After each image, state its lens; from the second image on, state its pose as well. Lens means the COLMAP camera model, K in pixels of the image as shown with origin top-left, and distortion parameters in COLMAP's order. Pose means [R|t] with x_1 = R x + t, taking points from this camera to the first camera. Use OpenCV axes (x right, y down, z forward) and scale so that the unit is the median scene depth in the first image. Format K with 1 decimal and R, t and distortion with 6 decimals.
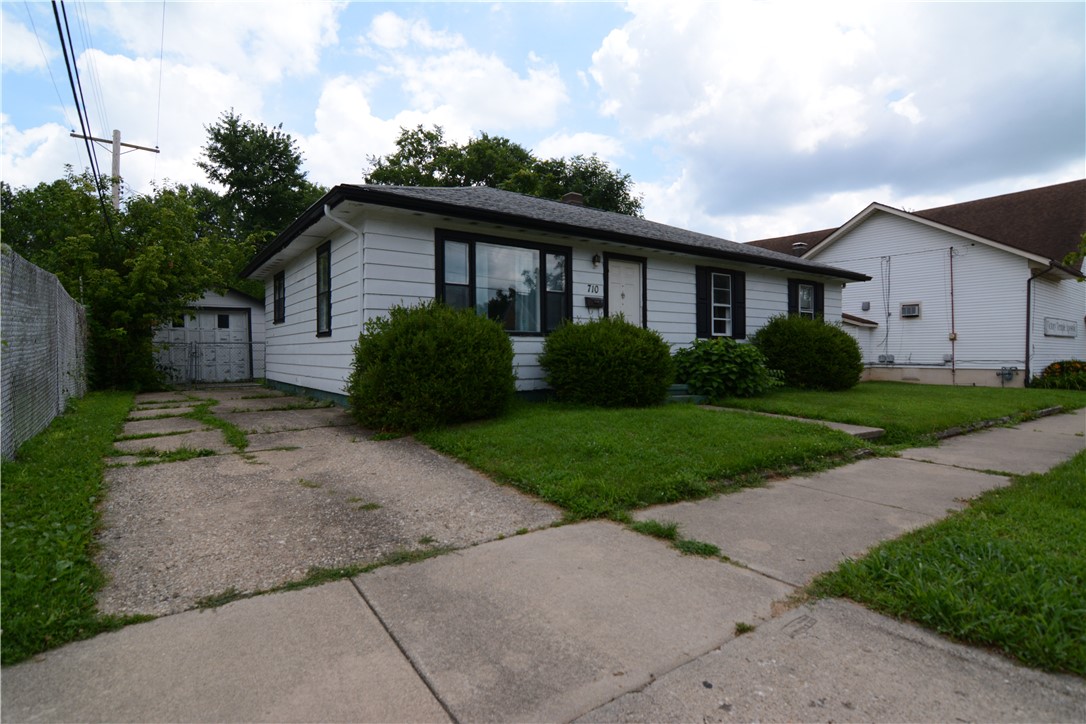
lens RADIAL K [[556.9, 0, 544.6], [0, 556.9, 367.5], [0, 0, 1]] dist [-0.009735, 0.000233]
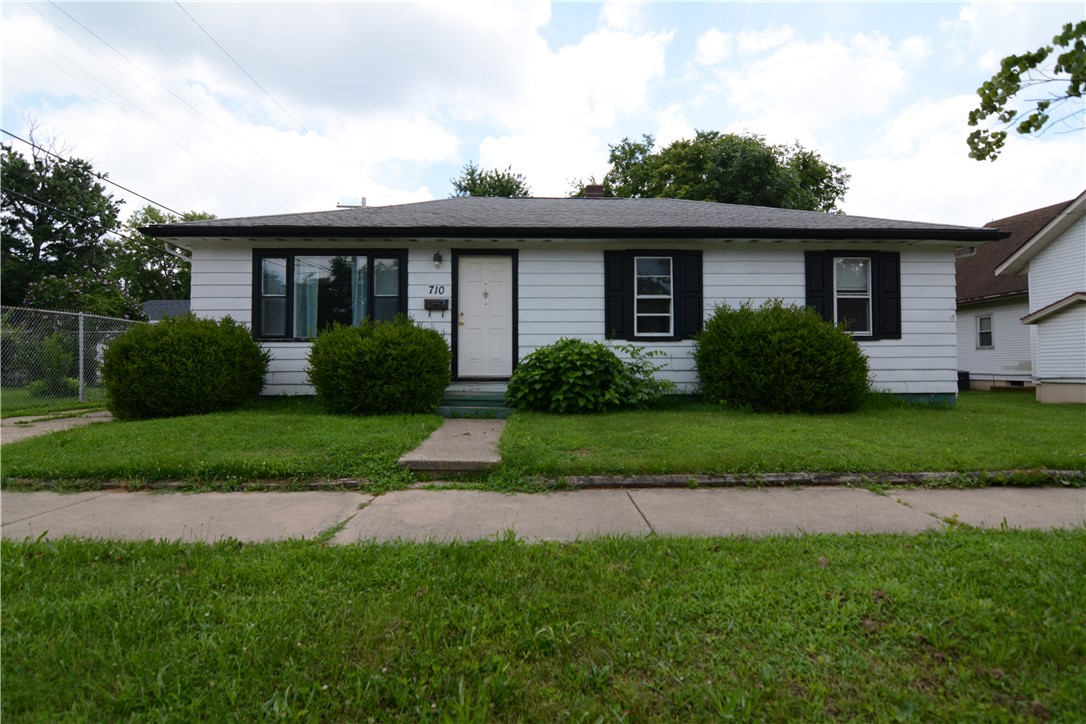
lens RADIAL K [[556.9, 0, 547.4], [0, 556.9, 356.5], [0, 0, 1]] dist [-0.009735, 0.000233]
pose [[0.833380, -0.012972, -0.552549, 0.660372], [-0.011123, 0.999128, -0.040232, 0.004296], [0.552589, 0.039675, 0.832509, 0.292061]]
